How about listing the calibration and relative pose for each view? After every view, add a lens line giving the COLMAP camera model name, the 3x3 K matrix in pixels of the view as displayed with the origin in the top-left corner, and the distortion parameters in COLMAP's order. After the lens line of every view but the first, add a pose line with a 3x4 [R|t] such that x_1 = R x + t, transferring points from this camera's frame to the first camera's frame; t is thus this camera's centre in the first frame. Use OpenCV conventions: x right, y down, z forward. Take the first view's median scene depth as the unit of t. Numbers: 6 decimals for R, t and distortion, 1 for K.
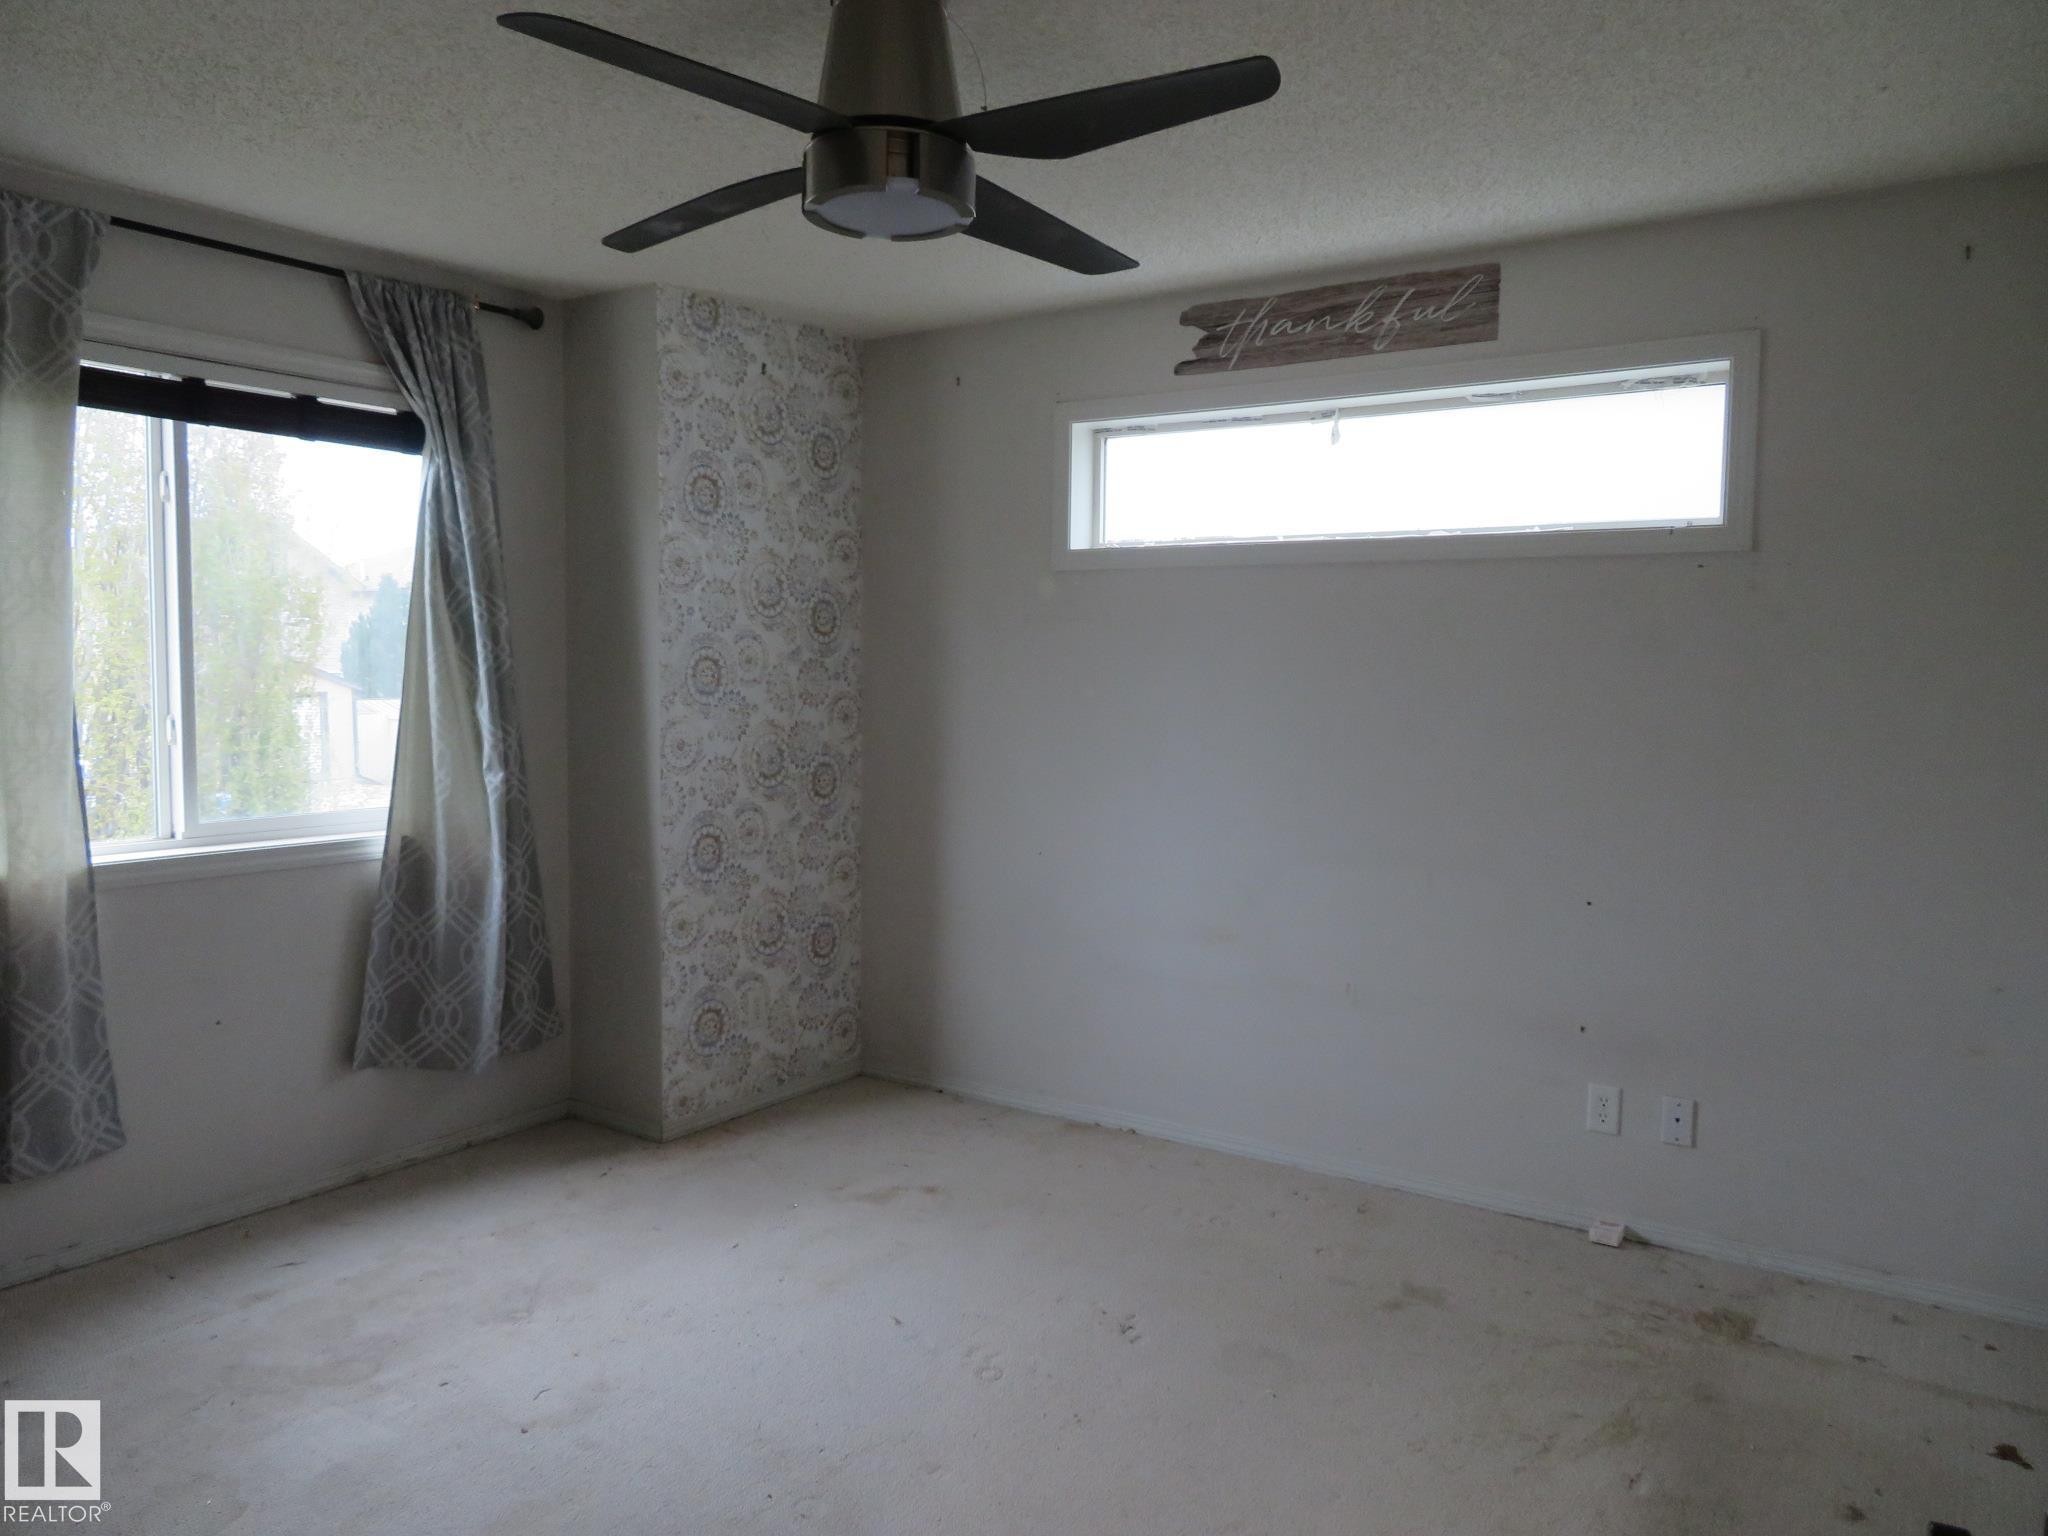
lens RADIAL K [[1491.4, 0, 1024.0], [0, 1491.4, 768.0], [0, 0, 1]] dist [-0.000588, 0.001245]
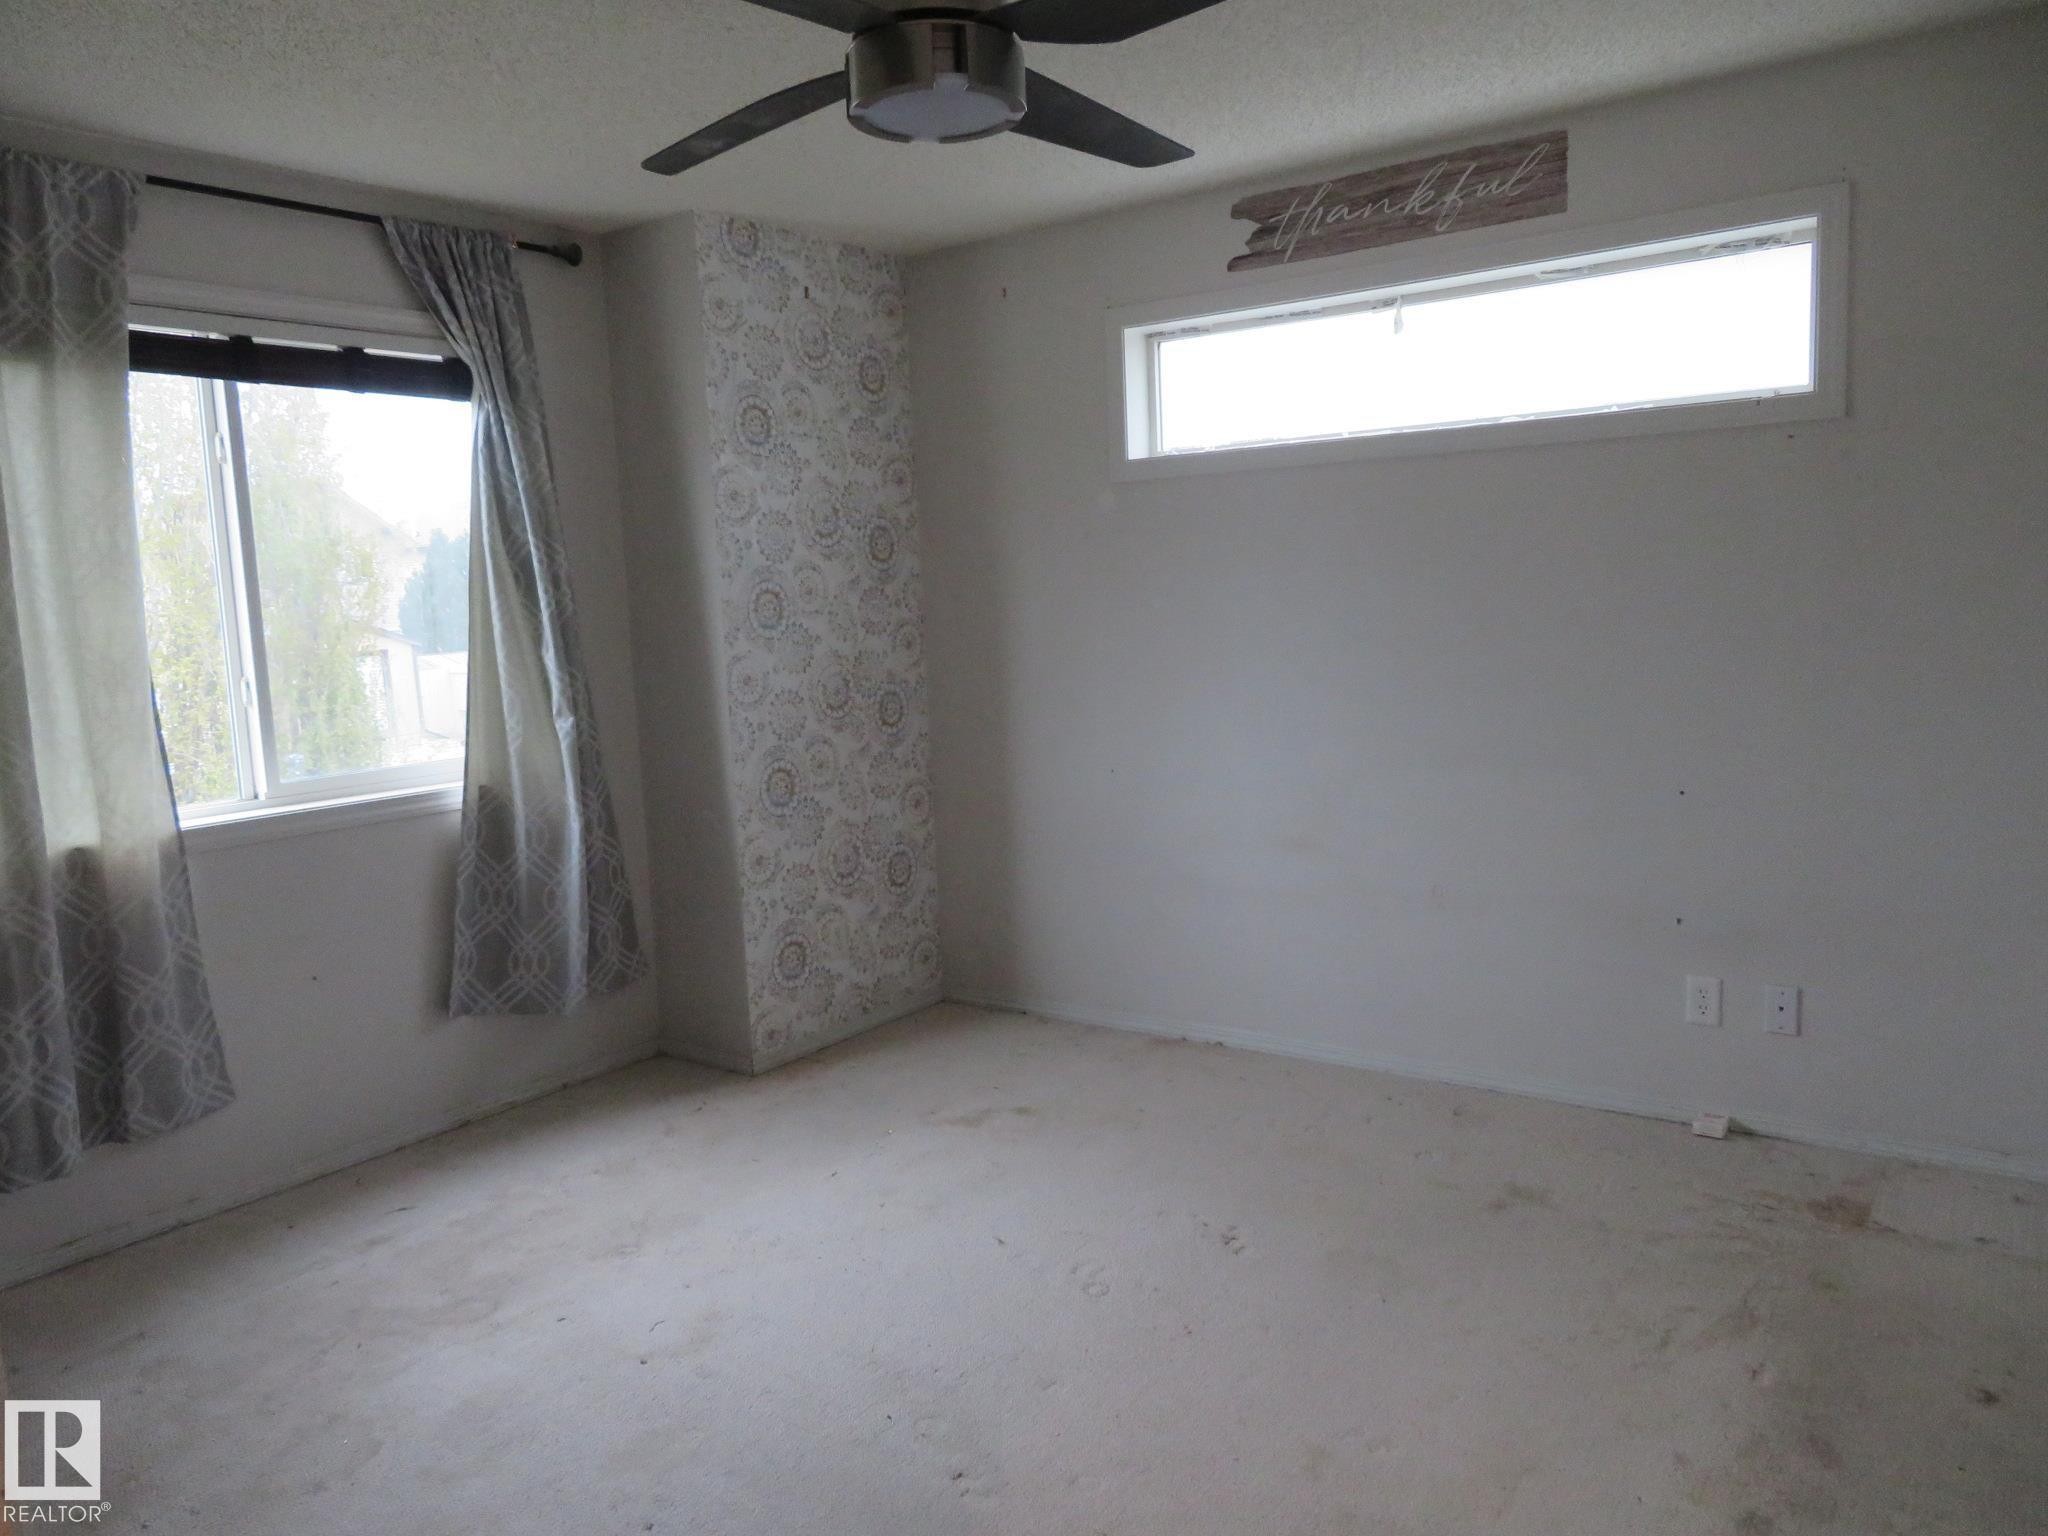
lens RADIAL K [[1491.4, 0, 1024.0], [0, 1491.4, 768.0], [0, 0, 1]] dist [-0.000588, 0.001245]
pose [[0.997957, -0.050991, -0.038498, -0.011311], [0.052930, 0.997287, 0.051161, 0.001819], [0.035785, -0.053095, 0.997948, 0.011517]]
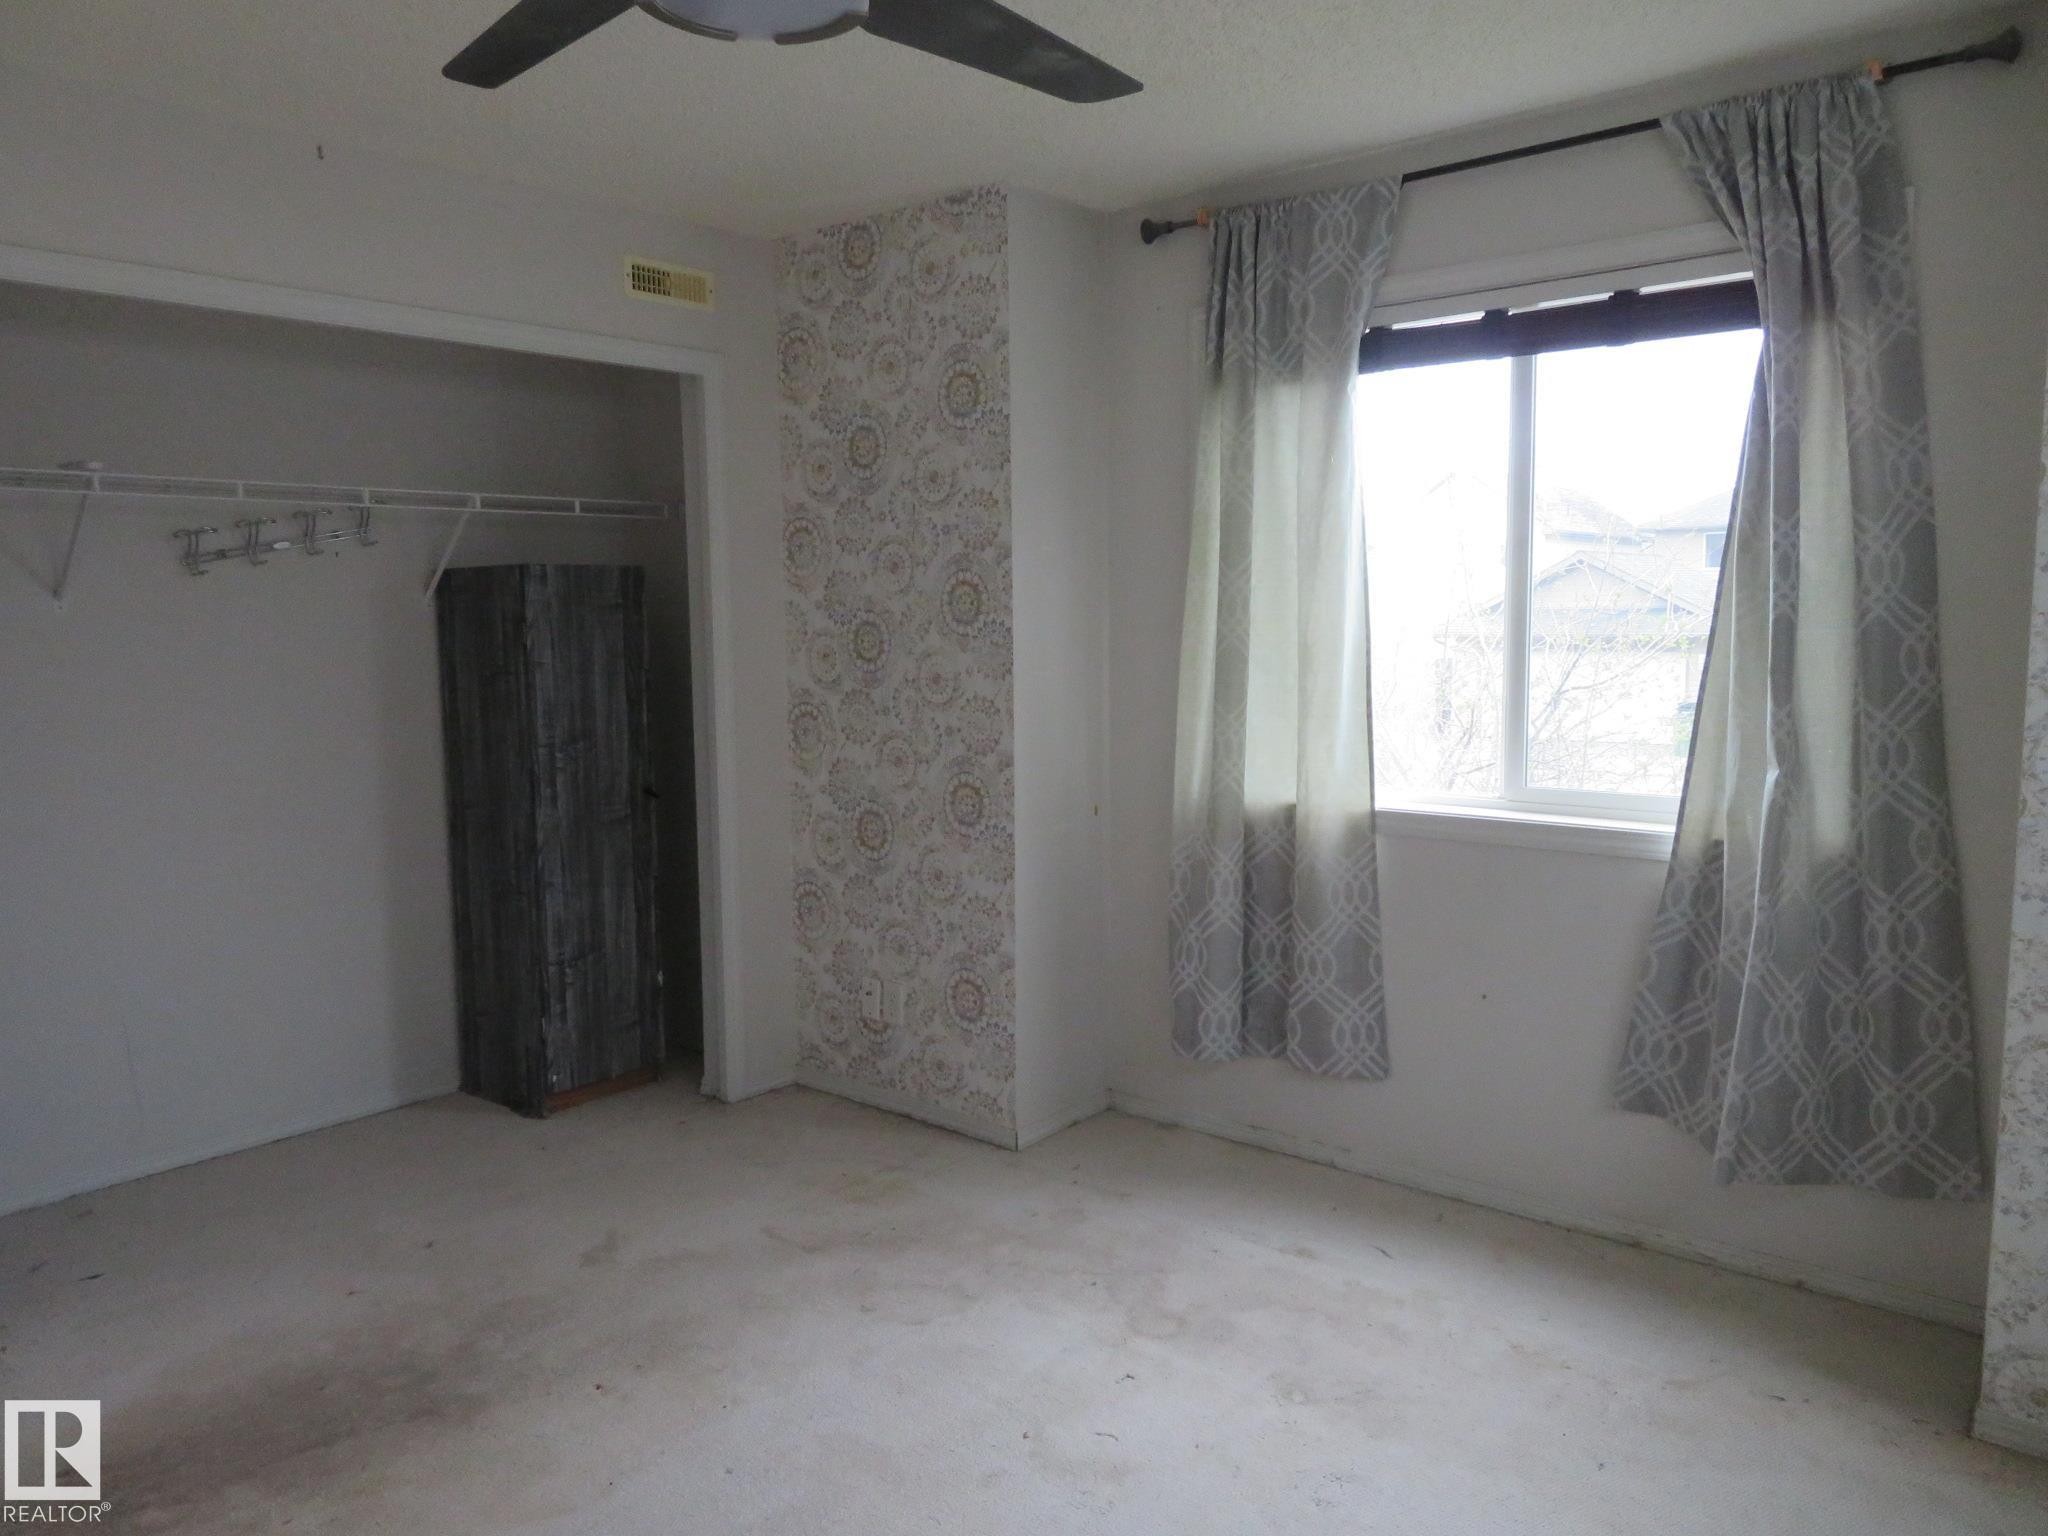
lens RADIAL K [[1471.6, 0, 1024.5], [0, 1471.6, 773.1], [0, 0, 1]] dist [-0.005223, -0.001389]
pose [[-0.117142, 0.094466, -0.988612, 0.360809], [-0.061629, 0.992856, 0.102174, -0.042568], [0.991201, 0.072896, -0.110483, 0.718063]]
